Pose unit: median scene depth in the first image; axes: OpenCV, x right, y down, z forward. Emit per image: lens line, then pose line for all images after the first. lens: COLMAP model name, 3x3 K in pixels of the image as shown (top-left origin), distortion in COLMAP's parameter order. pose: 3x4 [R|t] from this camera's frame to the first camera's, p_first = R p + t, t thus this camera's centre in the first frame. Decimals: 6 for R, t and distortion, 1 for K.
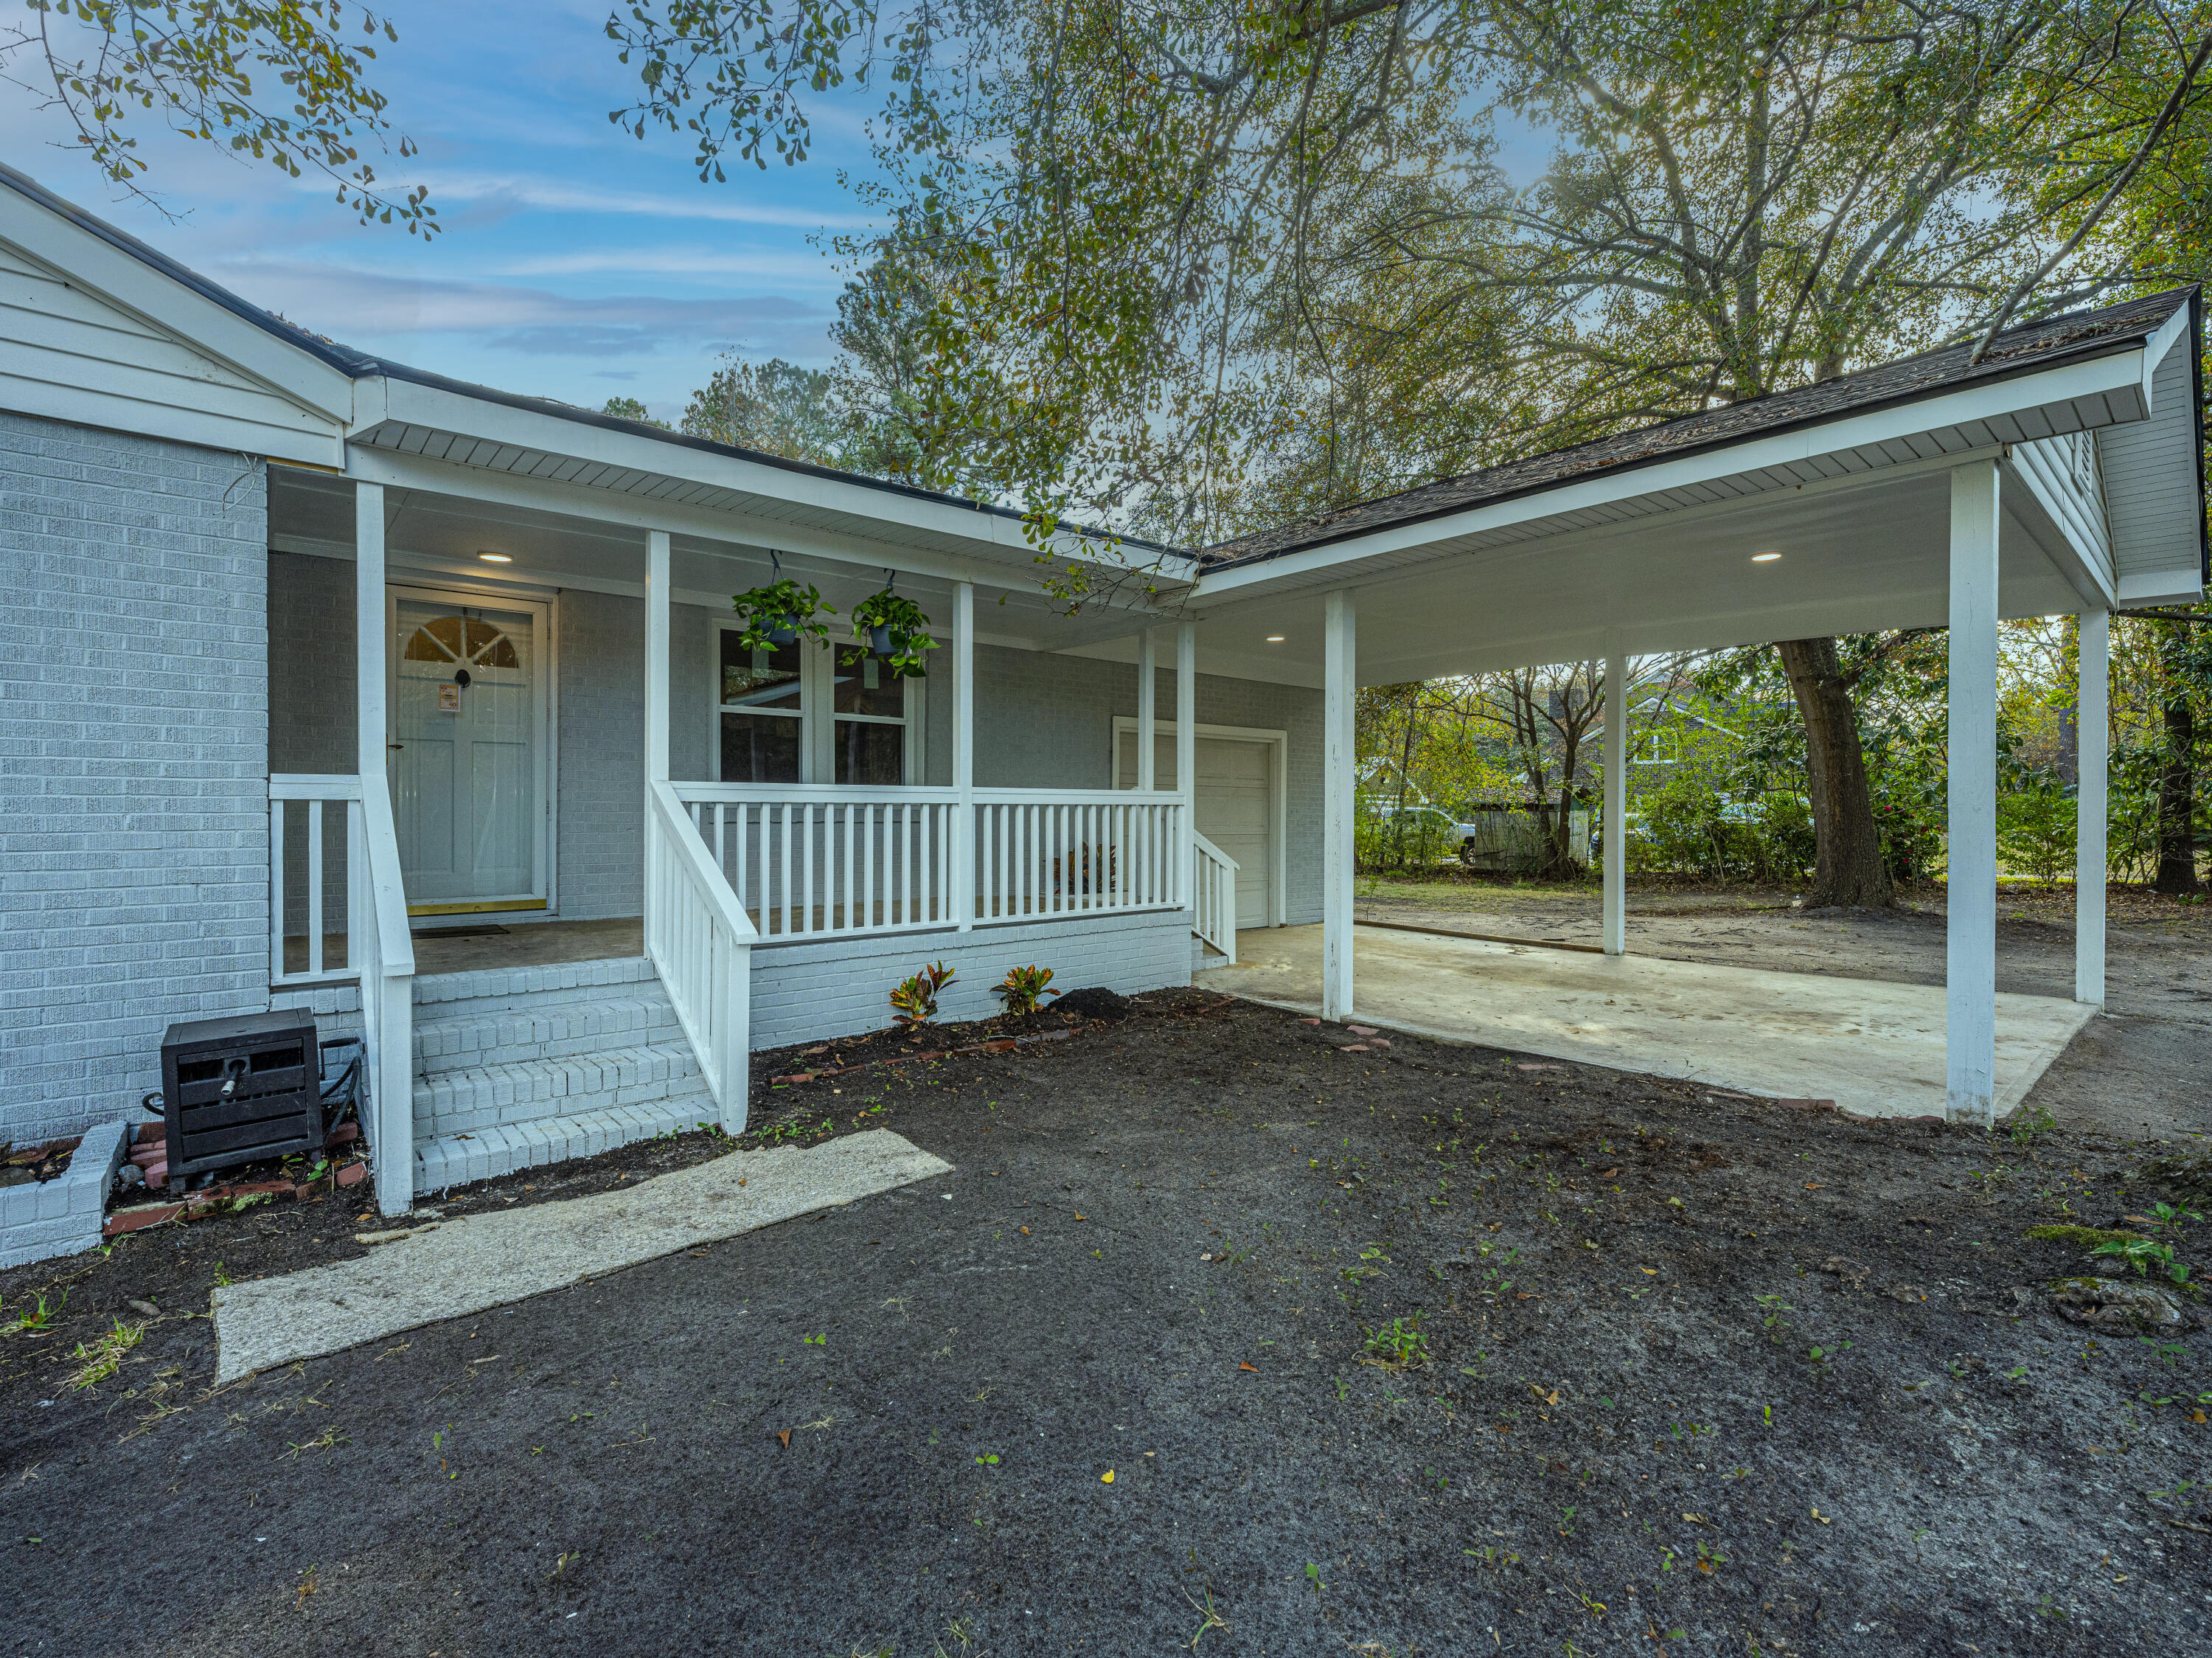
lens RADIAL K [[1028.7, 0, 1109.8], [0, 1028.7, 833.9], [0, 0, 1]] dist [-0.002029, 0.000301]
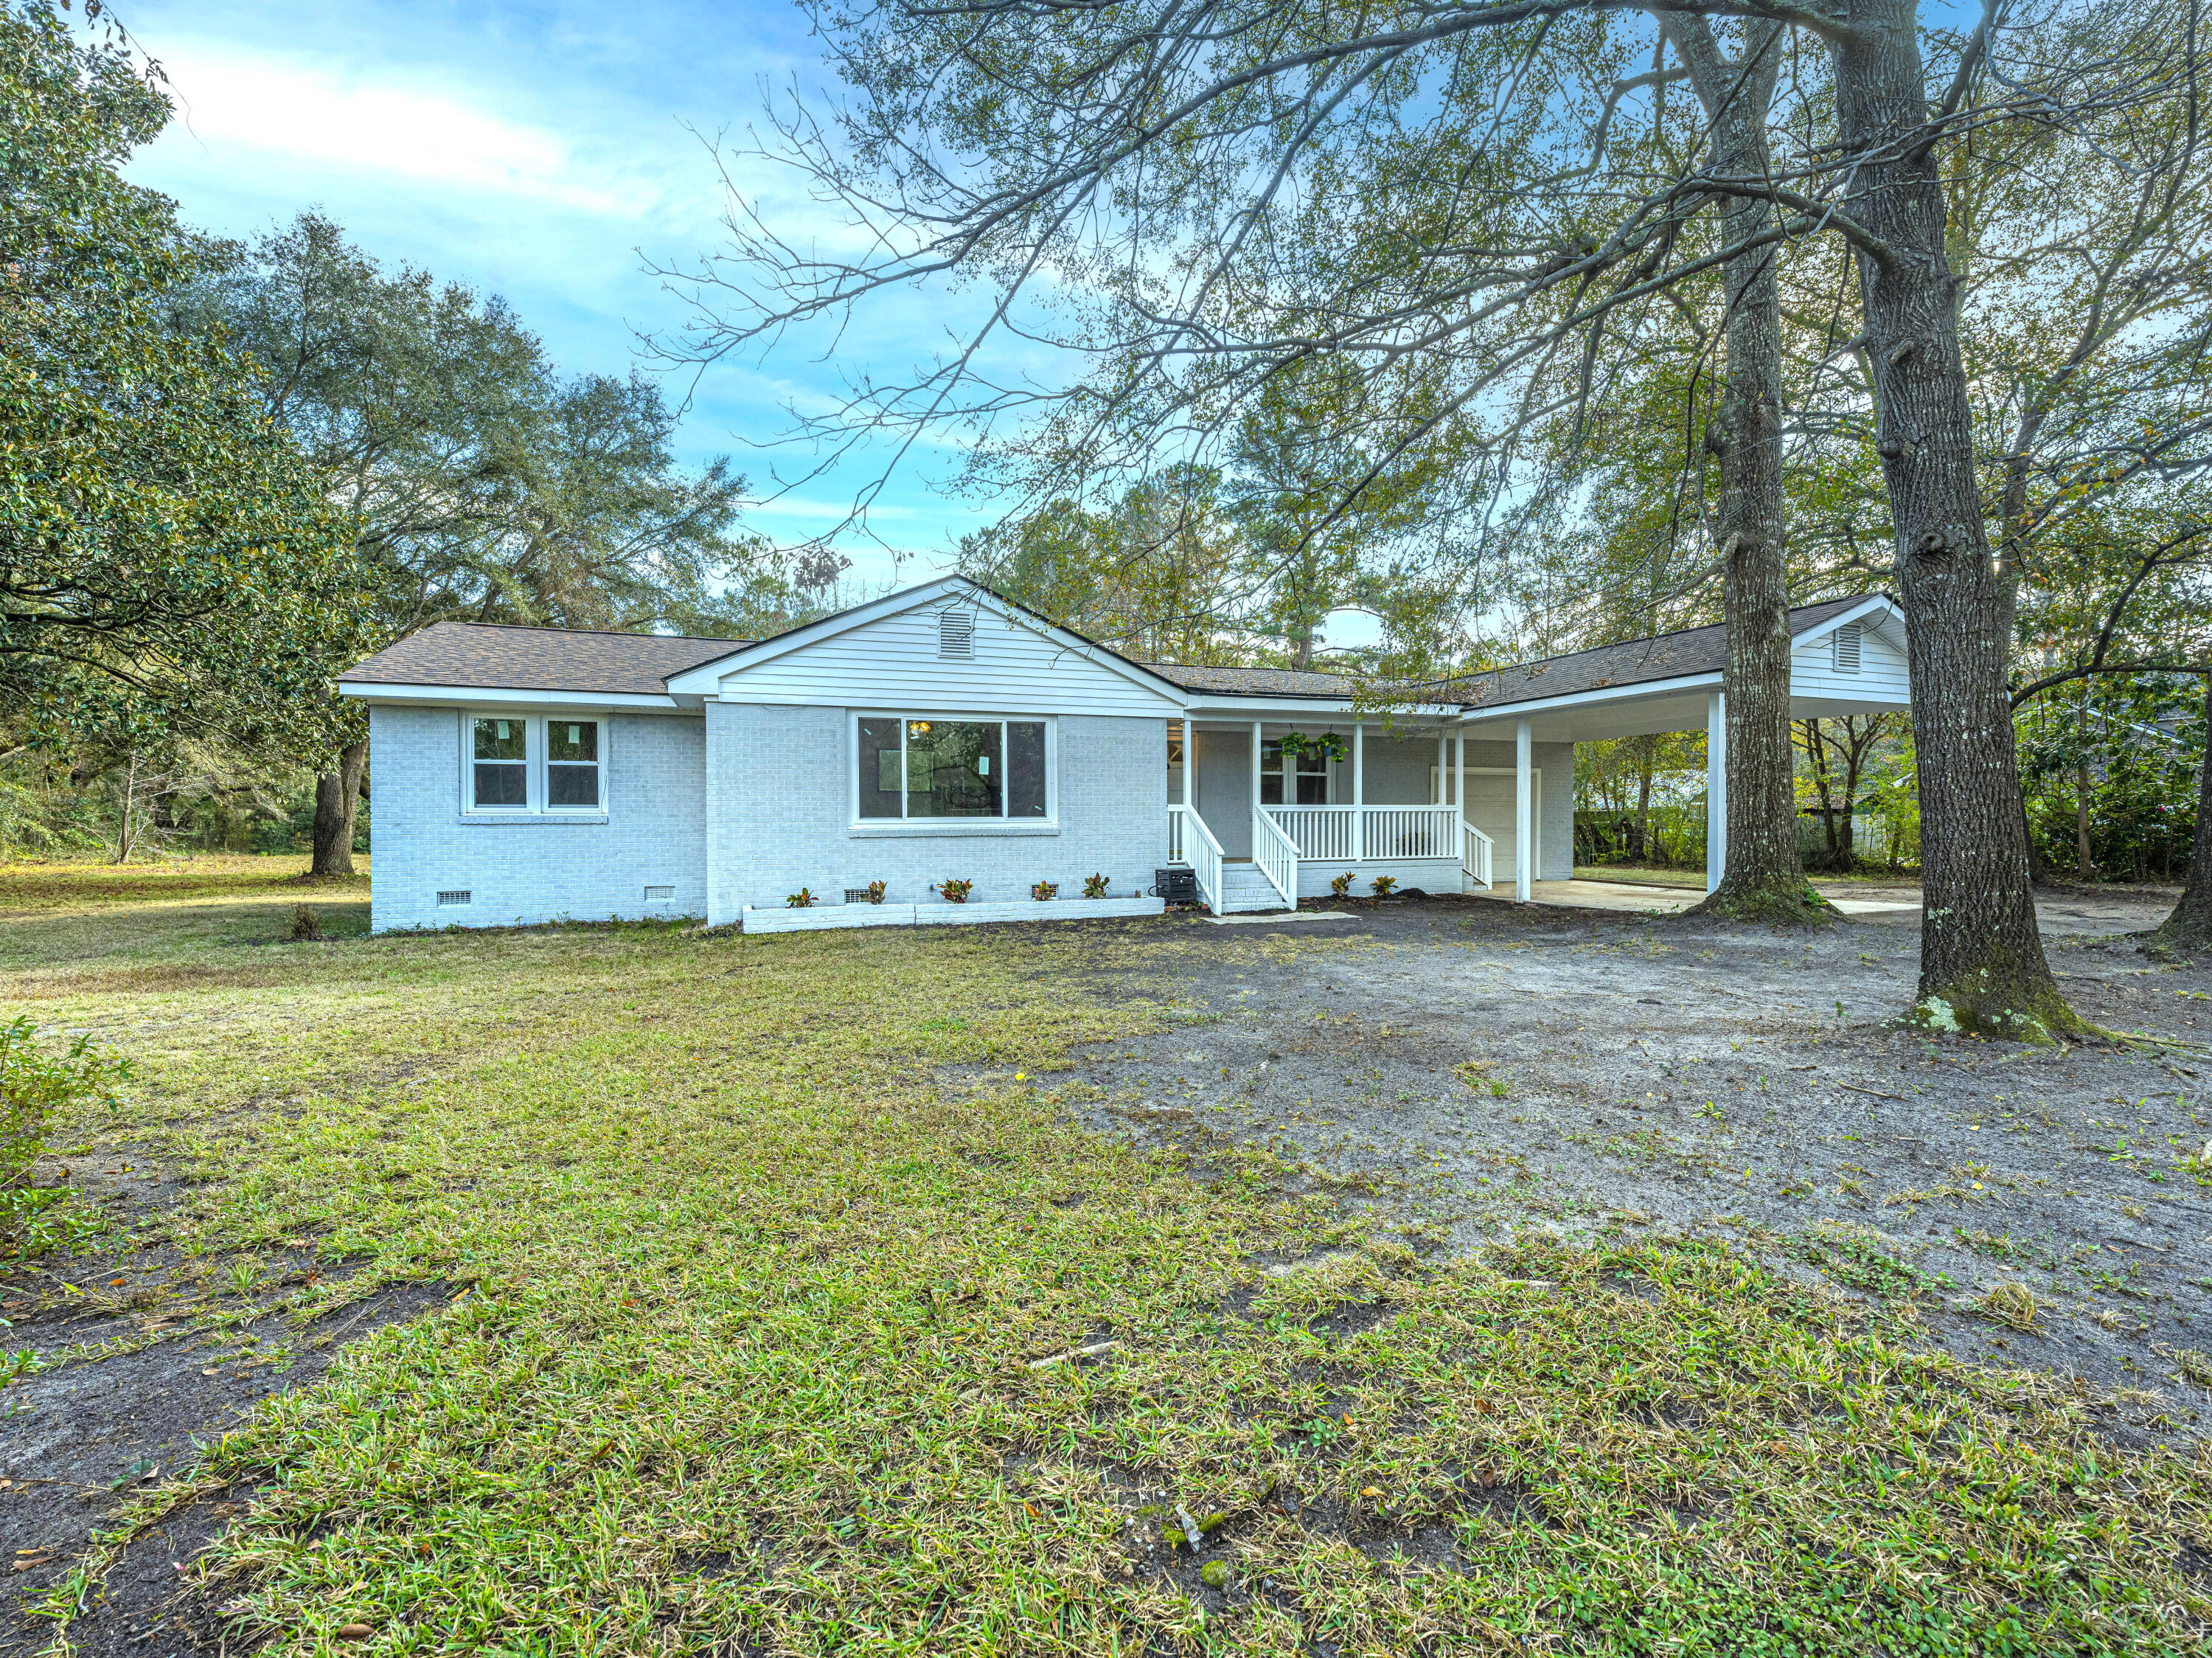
lens RADIAL K [[1028.7, 0, 1091.4], [0, 1028.7, 828.3], [0, 0, 1]] dist [-0.002029, 0.000301]
pose [[0.934440, -0.005356, -0.356079, 0.136101], [-0.001123, 0.999838, -0.017987, 0.054829], [0.356118, 0.017208, 0.934283, -1.499363]]
